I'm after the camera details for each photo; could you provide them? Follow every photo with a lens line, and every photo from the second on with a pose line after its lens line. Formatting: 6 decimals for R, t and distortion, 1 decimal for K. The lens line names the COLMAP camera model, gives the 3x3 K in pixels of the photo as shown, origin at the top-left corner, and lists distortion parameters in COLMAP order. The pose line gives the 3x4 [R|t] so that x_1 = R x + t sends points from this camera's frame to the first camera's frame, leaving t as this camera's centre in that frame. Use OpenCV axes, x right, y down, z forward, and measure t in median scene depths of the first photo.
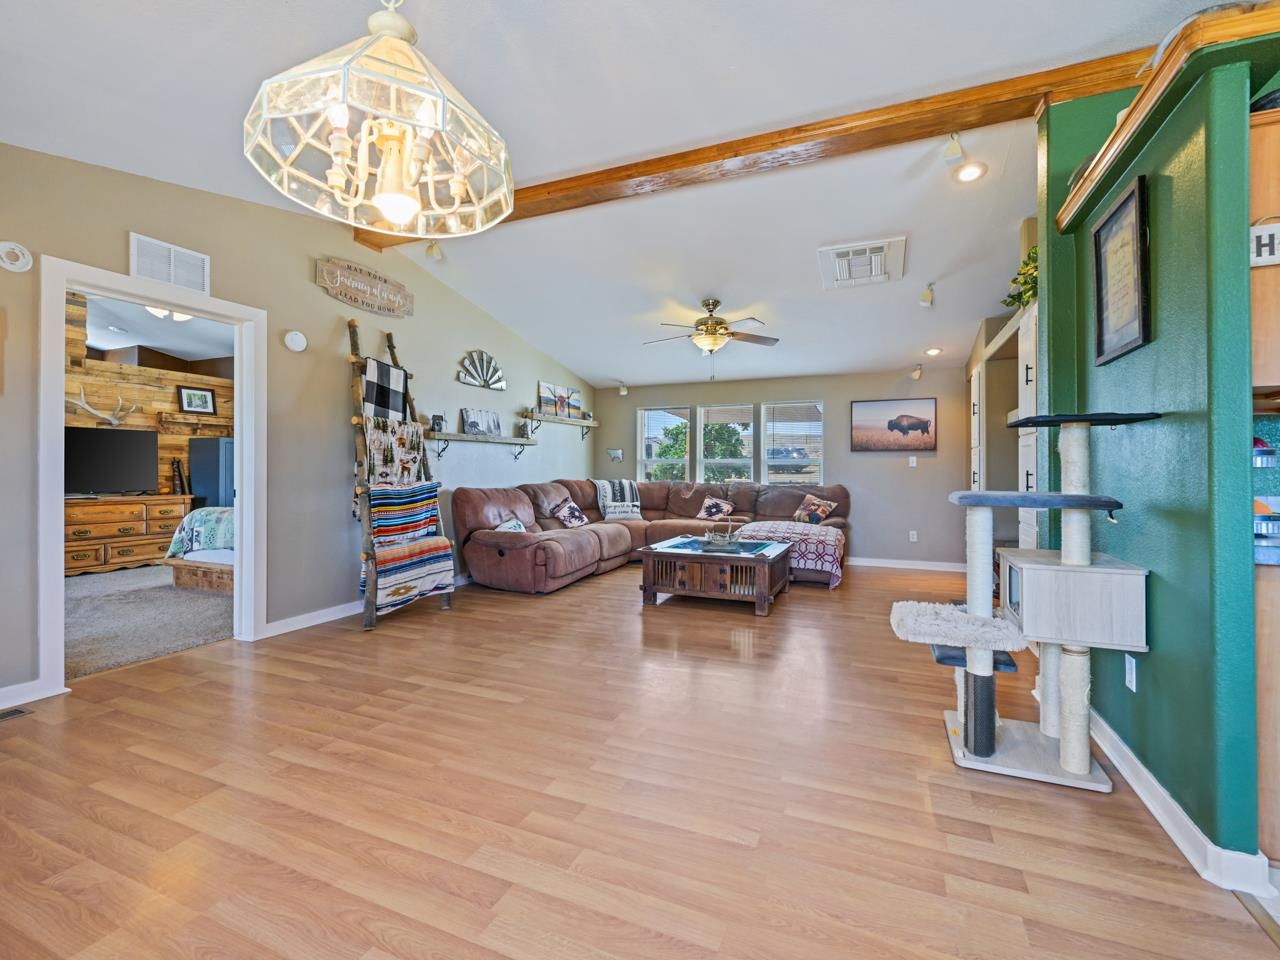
lens RADIAL K [[574.0, 0, 644.4], [0, 574.0, 469.6], [0, 0, 1]] dist [0.001078, -0.001480]
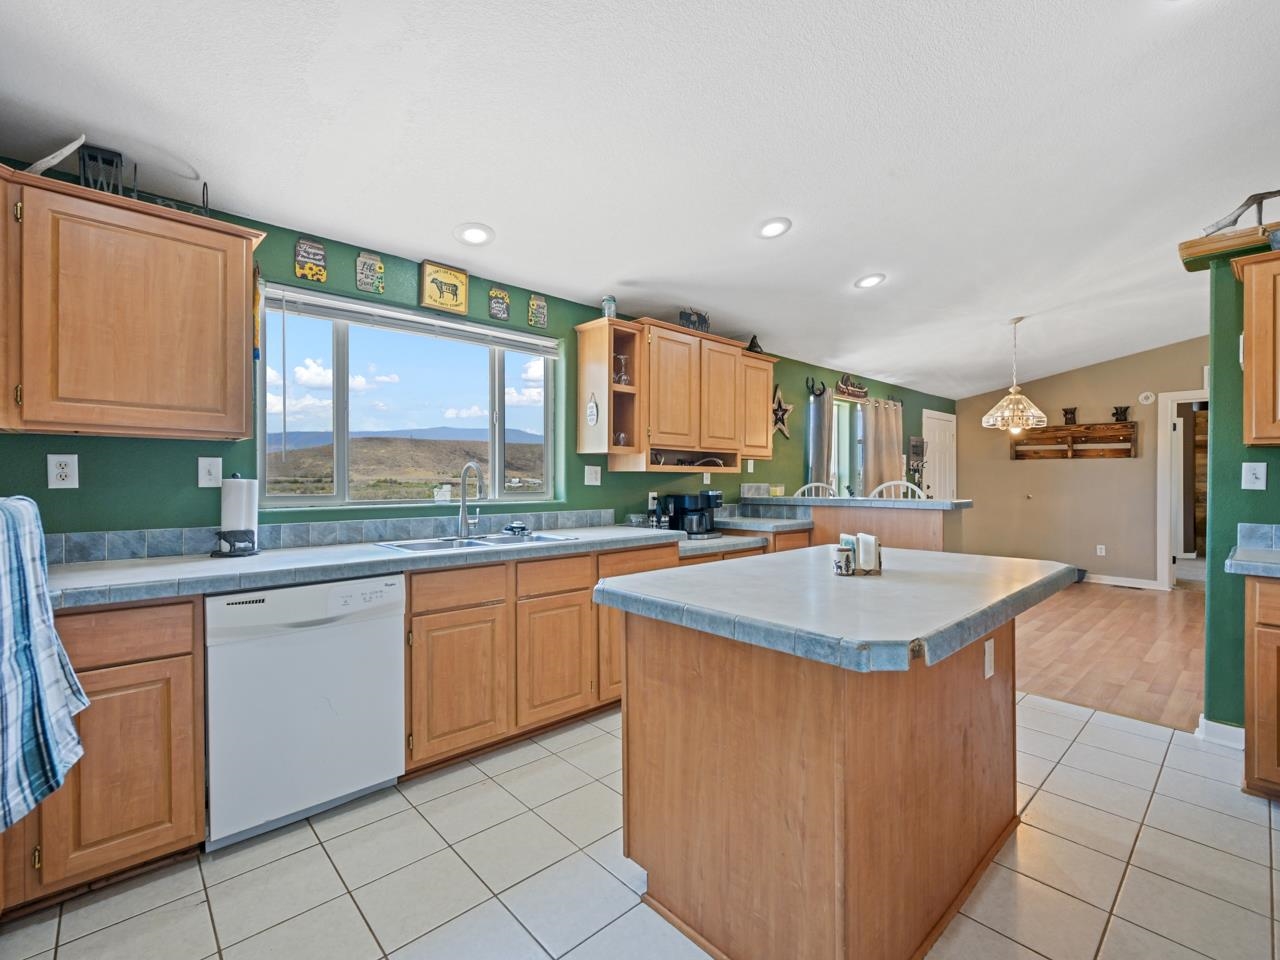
lens RADIAL K [[574.0, 0, 648.5], [0, 574.0, 477.2], [0, 0, 1]] dist [0.001078, -0.001480]
pose [[-0.409178, -0.003309, -0.912449, 1.174618], [-0.006092, 0.999981, -0.000895, -0.018475], [0.912434, 0.005193, -0.409190, 0.060262]]
